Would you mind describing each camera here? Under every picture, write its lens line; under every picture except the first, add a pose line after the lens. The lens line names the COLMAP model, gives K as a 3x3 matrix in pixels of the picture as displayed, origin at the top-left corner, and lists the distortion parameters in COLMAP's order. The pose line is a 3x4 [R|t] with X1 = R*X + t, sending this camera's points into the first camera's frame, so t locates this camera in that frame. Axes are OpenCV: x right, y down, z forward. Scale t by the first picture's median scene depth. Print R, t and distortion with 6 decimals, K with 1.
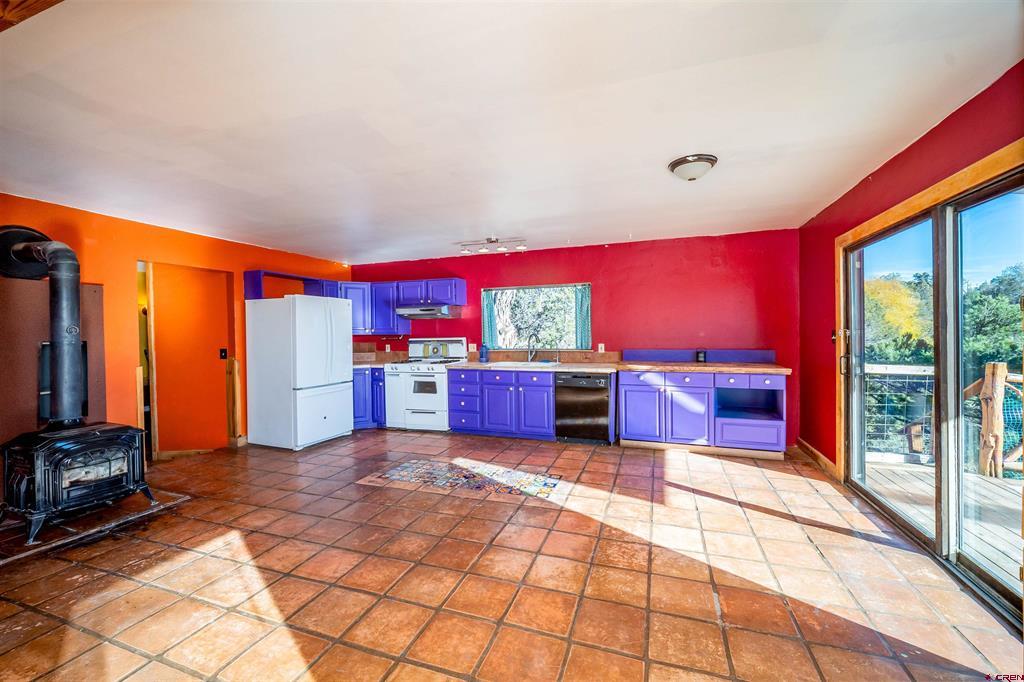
lens RADIAL K [[424.1, 0, 512.2], [0, 424.1, 336.7], [0, 0, 1]] dist [-0.000070, -0.000013]
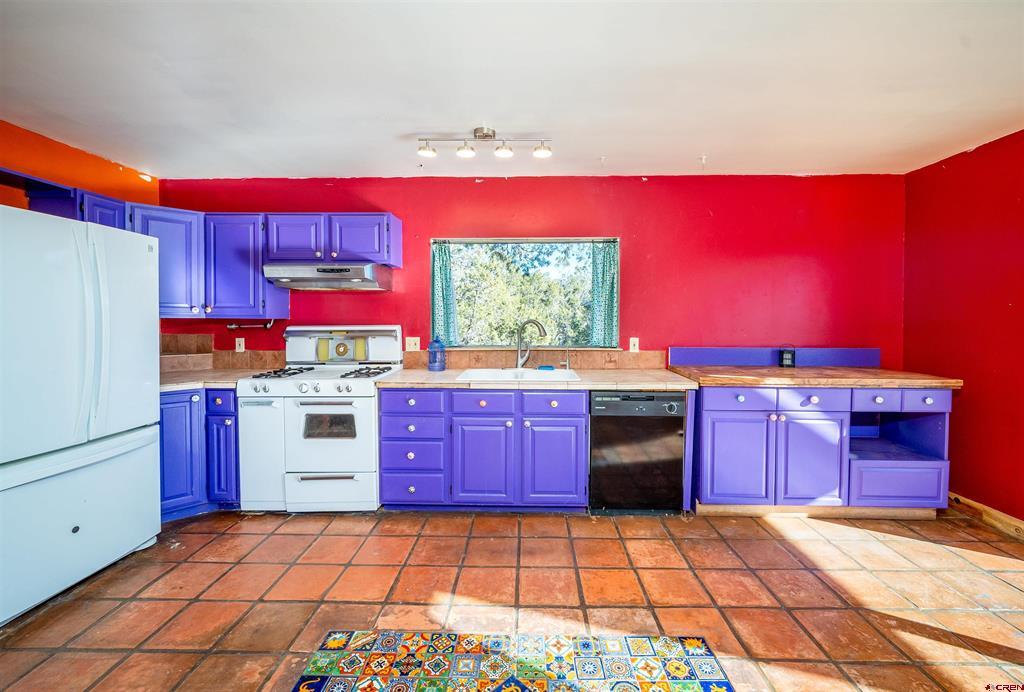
lens RADIAL K [[464.1, 0, 508.1], [0, 464.1, 323.3], [0, 0, 1]] dist [-0.006931, -0.000374]
pose [[0.960514, 0.009401, 0.278071, -0.153829], [-0.009252, 0.999955, -0.001849, -0.001231], [-0.278076, -0.000797, 0.960559, 0.414629]]
